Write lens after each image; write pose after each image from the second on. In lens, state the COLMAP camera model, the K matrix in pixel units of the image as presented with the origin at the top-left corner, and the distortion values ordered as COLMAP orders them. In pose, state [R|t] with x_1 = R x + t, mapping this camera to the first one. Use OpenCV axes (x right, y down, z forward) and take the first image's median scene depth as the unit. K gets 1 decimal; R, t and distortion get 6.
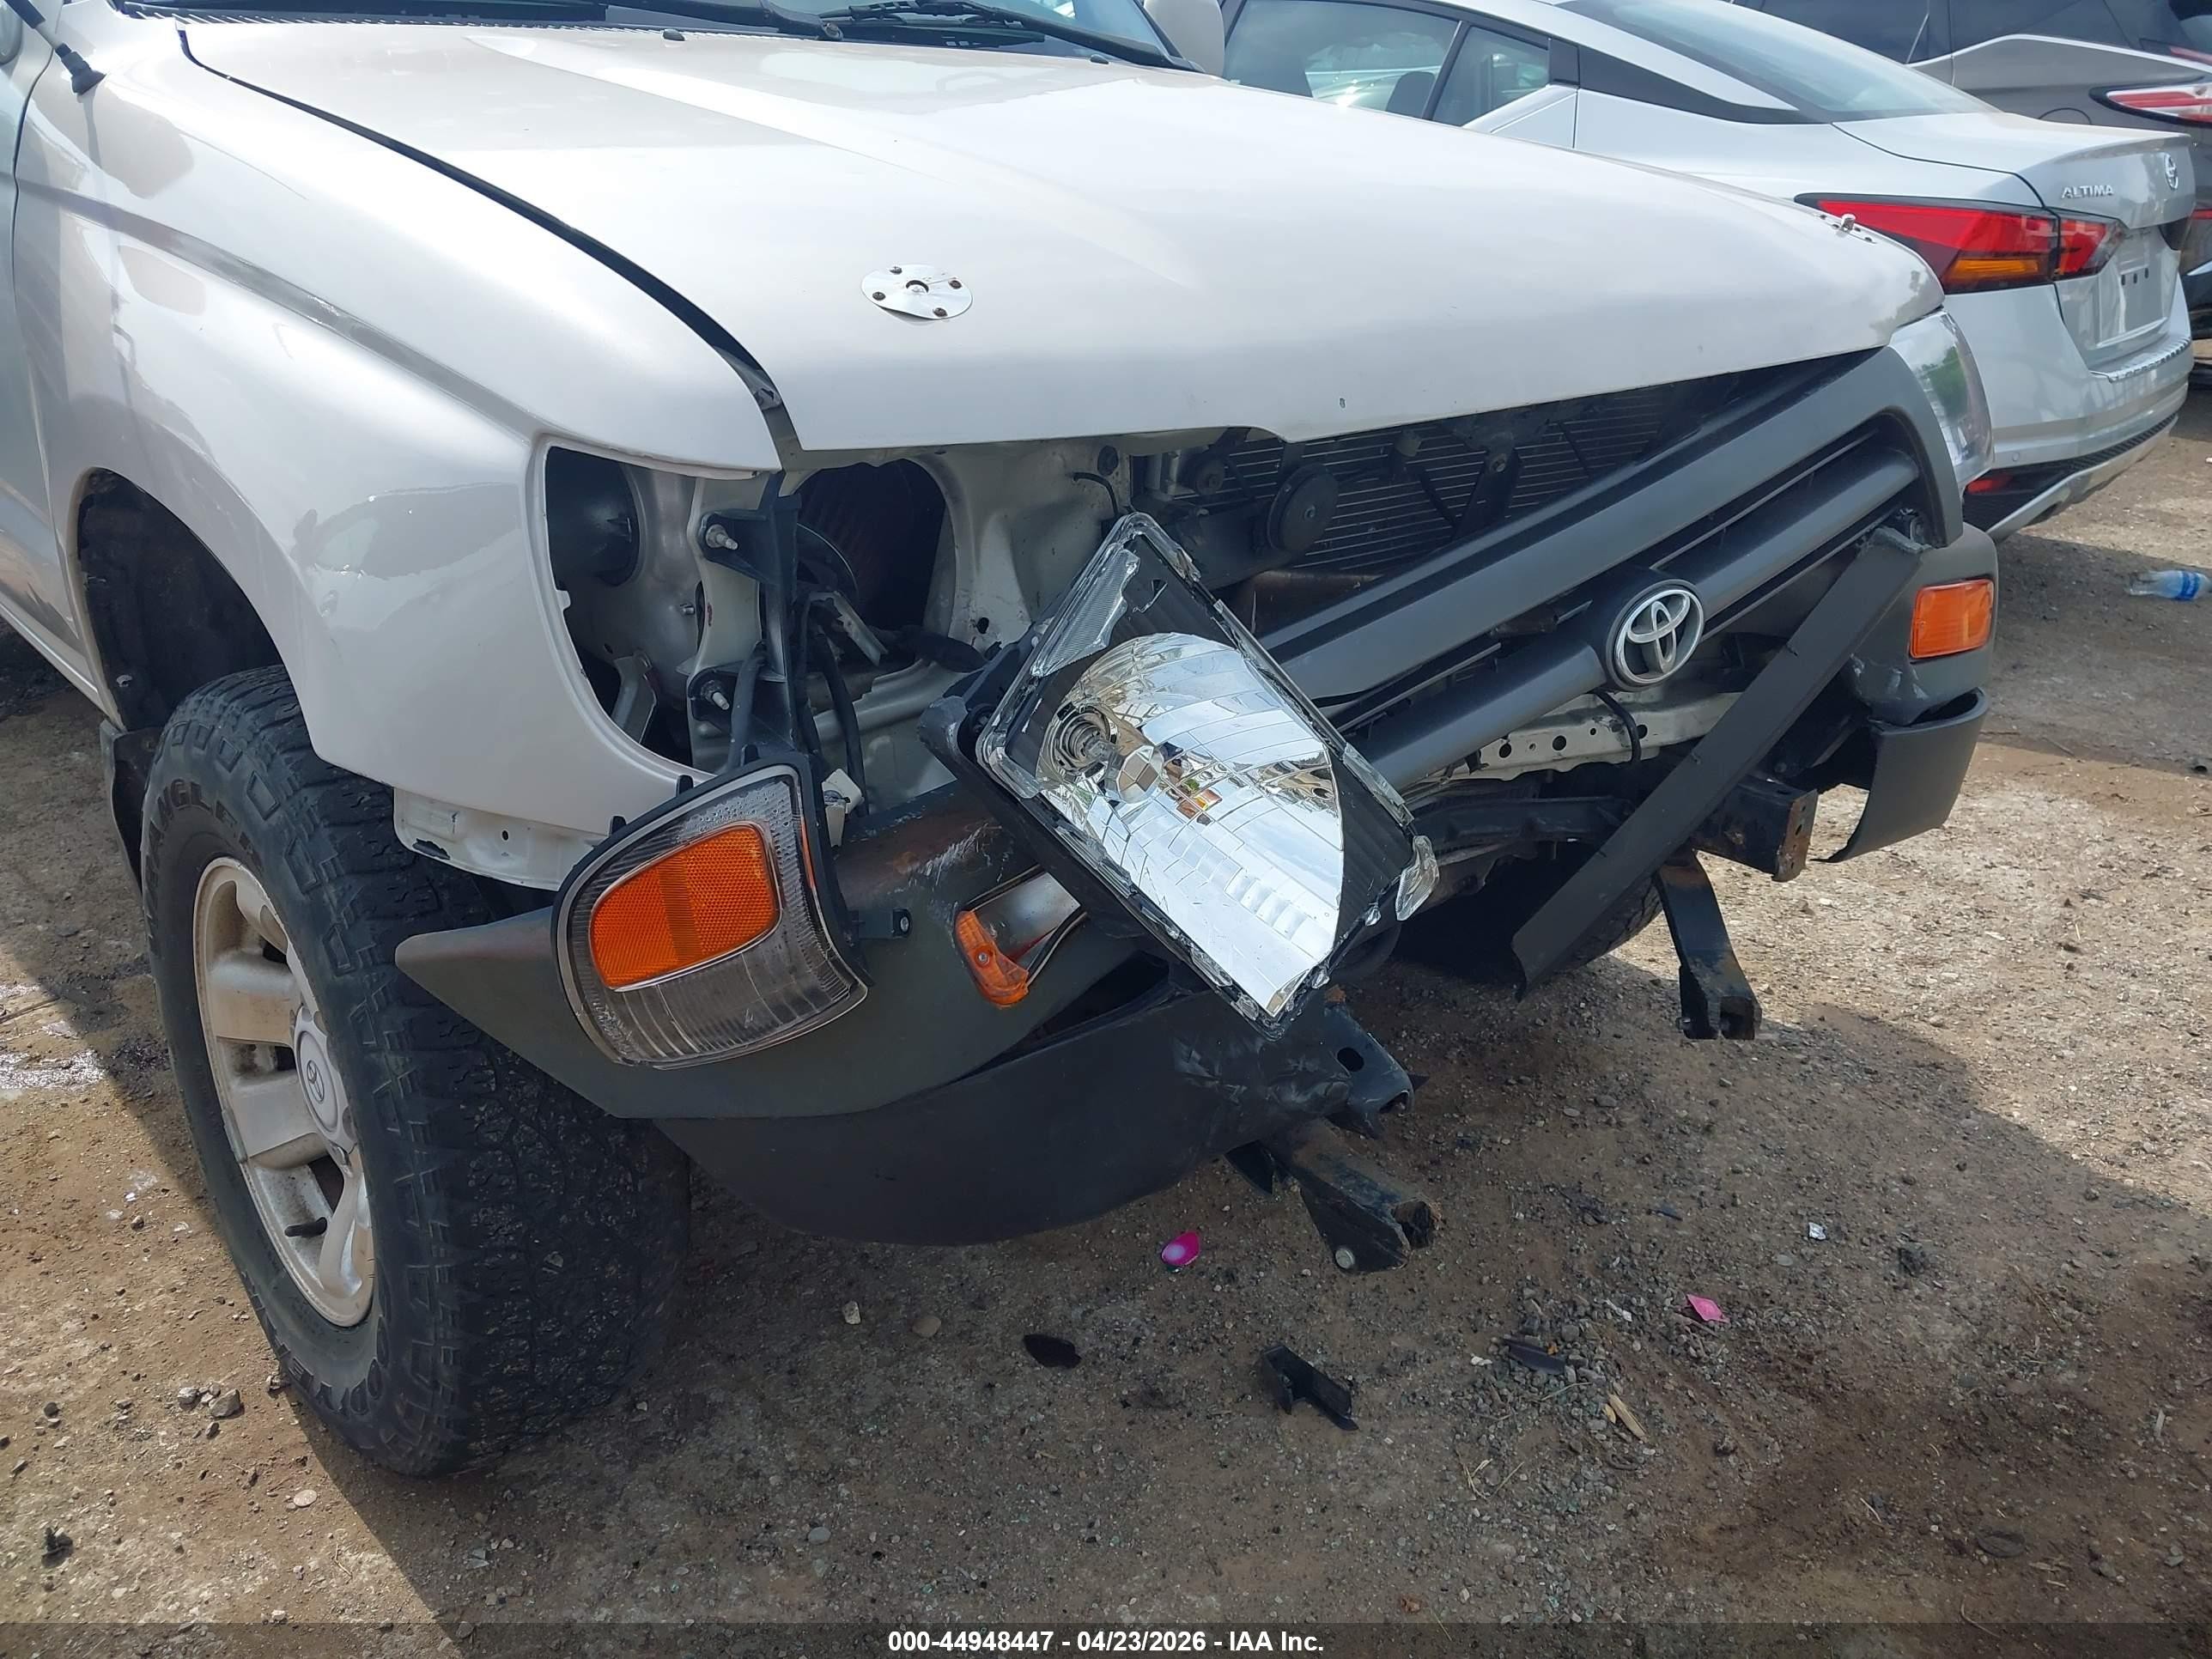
lens RADIAL K [[1689.5, 0, 1102.7], [0, 1689.5, 780.8], [0, 0, 1]] dist [0.100283, -0.117267]
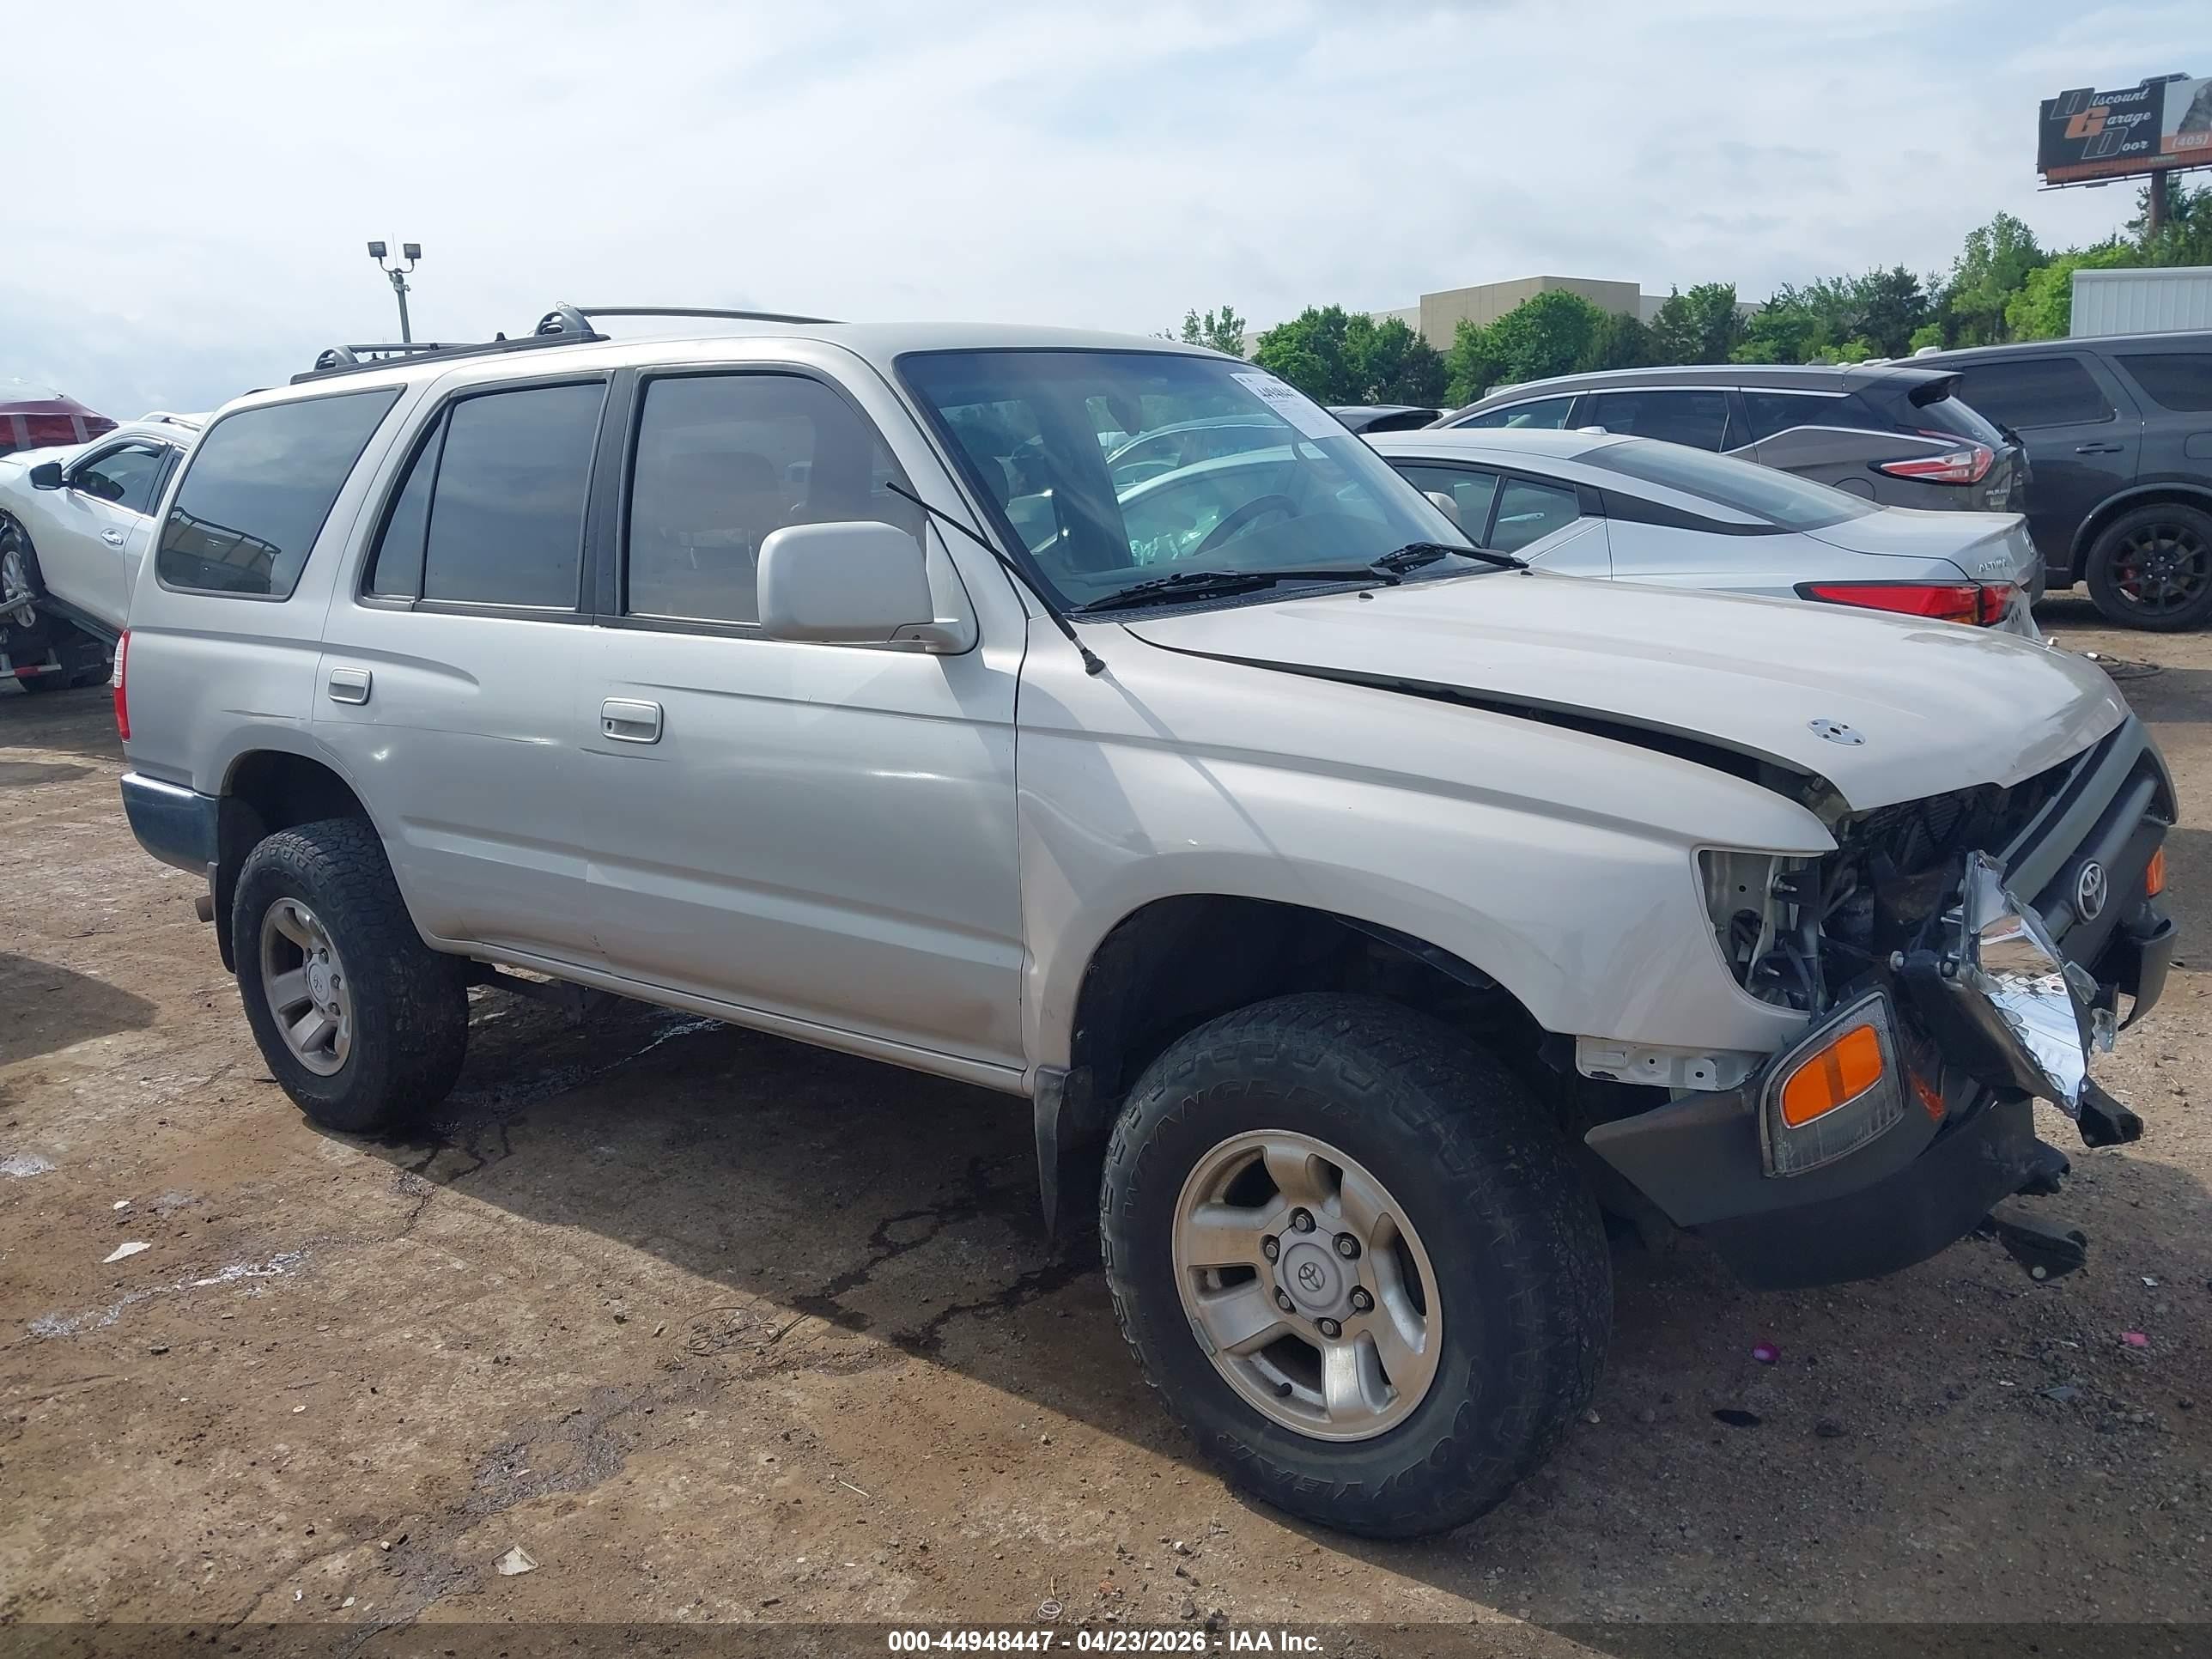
lens RADIAL K [[1659.8, 0, 1106.0], [0, 1659.8, 829.5], [0, 0, 1]] dist [0.070234, -0.103042]
pose [[0.985064, -0.106136, 0.135587, -0.827048], [0.128010, 0.978051, -0.164410, 0.006550], [-0.115161, 0.179311, 0.977029, -0.518673]]
